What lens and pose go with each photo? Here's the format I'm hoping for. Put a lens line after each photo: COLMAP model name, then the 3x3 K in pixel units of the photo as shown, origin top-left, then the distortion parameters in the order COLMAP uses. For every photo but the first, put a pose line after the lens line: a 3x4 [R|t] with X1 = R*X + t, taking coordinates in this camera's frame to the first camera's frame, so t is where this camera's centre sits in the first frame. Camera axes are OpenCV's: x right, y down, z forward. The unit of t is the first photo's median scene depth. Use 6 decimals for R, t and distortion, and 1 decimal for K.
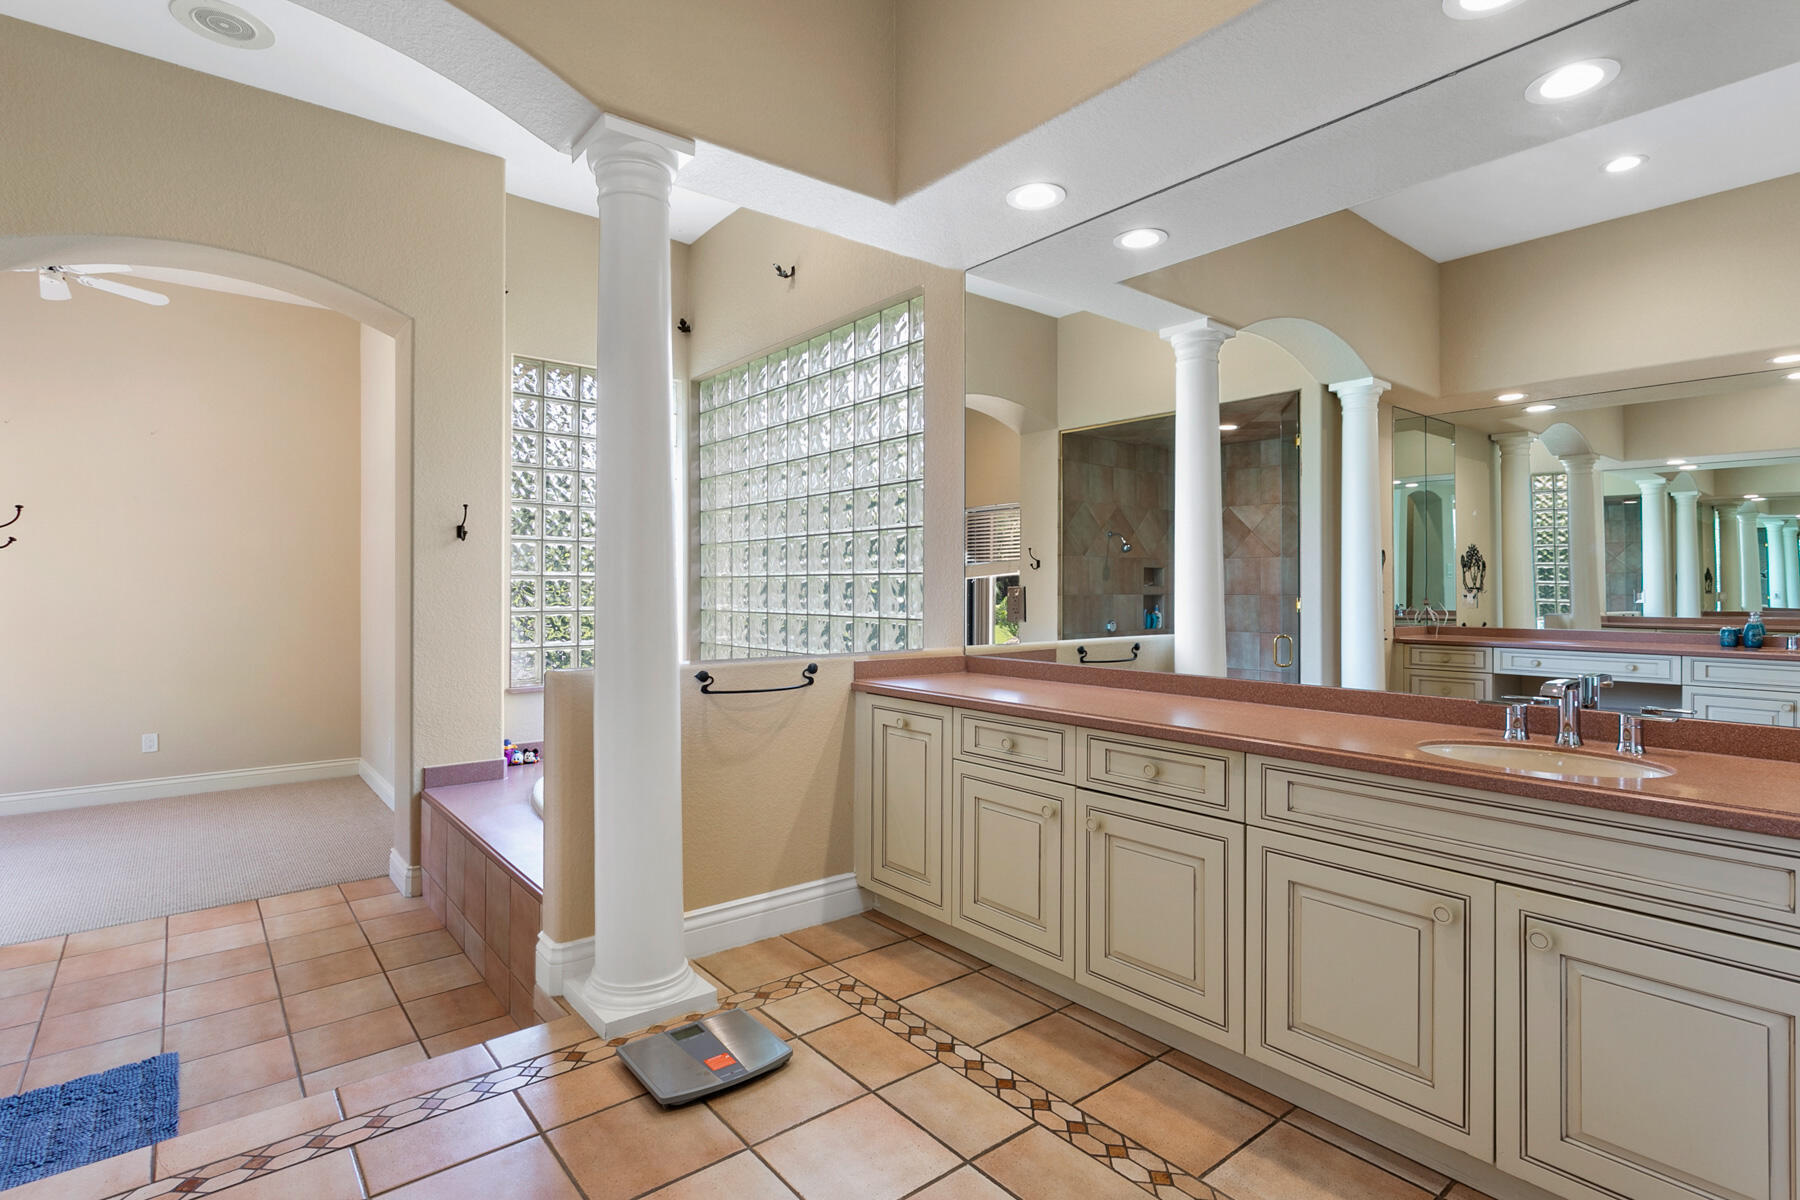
lens RADIAL K [[880.0, 0, 893.1], [0, 880.0, 588.2], [0, 0, 1]] dist [0.002373, 0.001454]
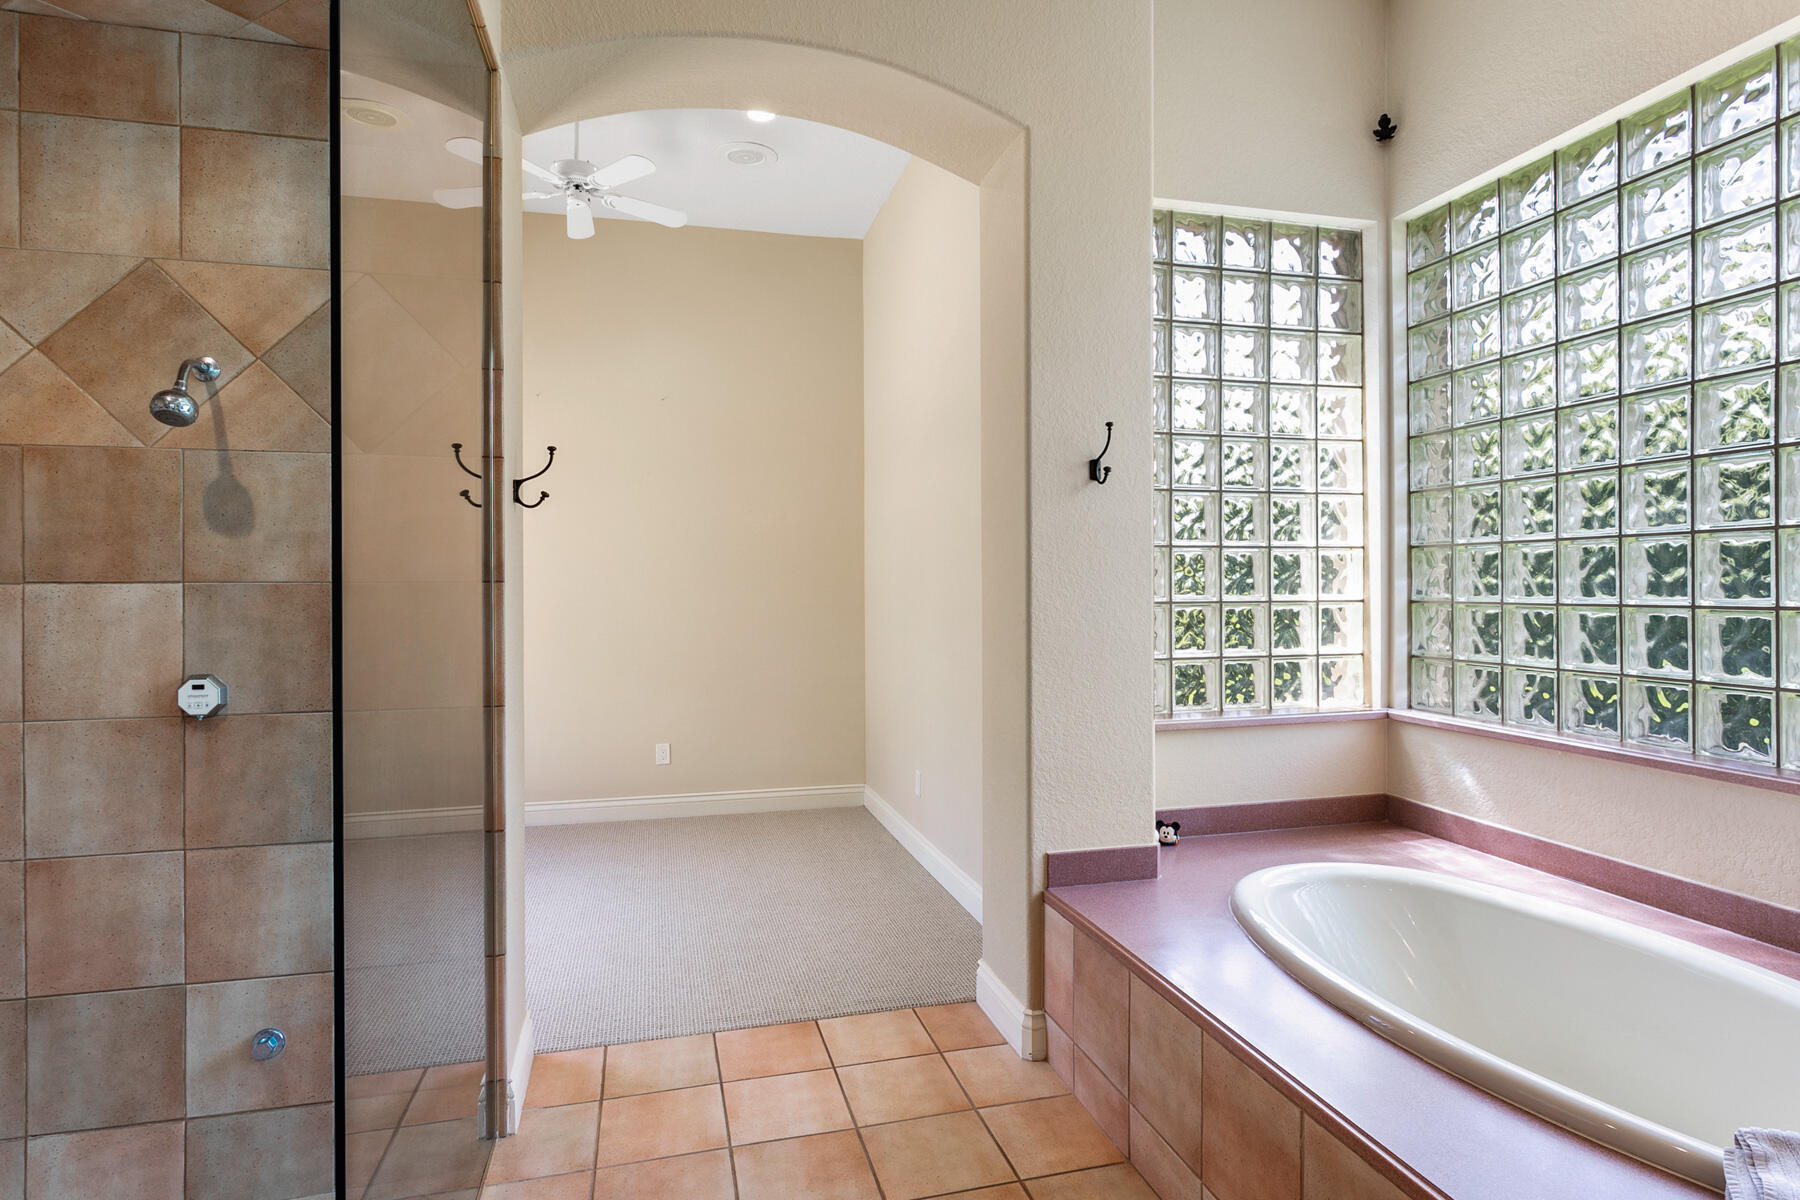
lens RADIAL K [[970.6, 0, 906.7], [0, 970.6, 588.3], [0, 0, 1]] dist [-0.003363, 0.000129]
pose [[0.909871, -0.007616, -0.414822, -0.340781], [0.008155, 0.999967, -0.000472, 0.017536], [0.414812, -0.002954, 0.909903, 0.342252]]
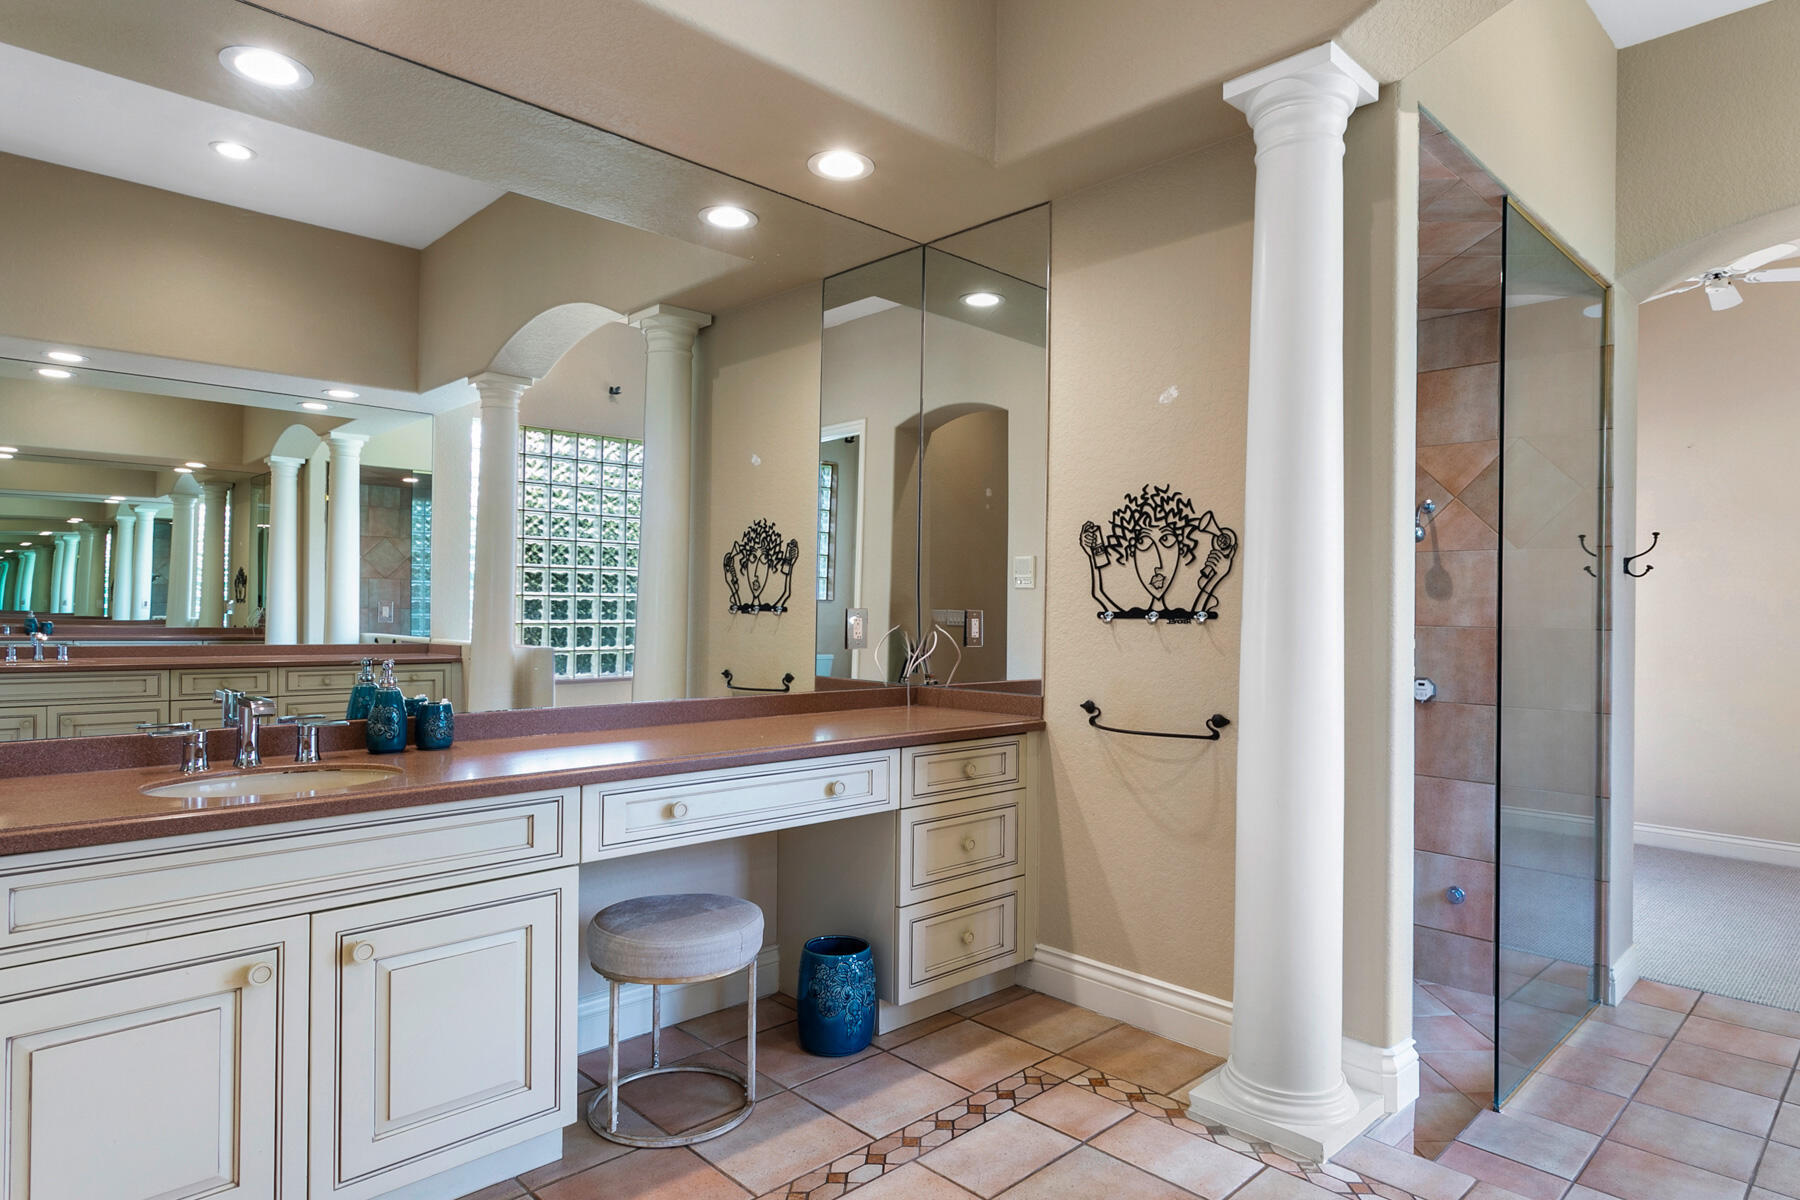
lens RADIAL K [[1033.7, 0, 900.0], [0, 1033.7, 600.0], [0, 0, 1]] dist [0.000558, 0.000167]
pose [[0.085352, -0.008232, -0.996317, 0.068258], [-0.011568, 0.999890, -0.009252, 0.000009], [0.996284, 0.012315, 0.085247, 0.056518]]
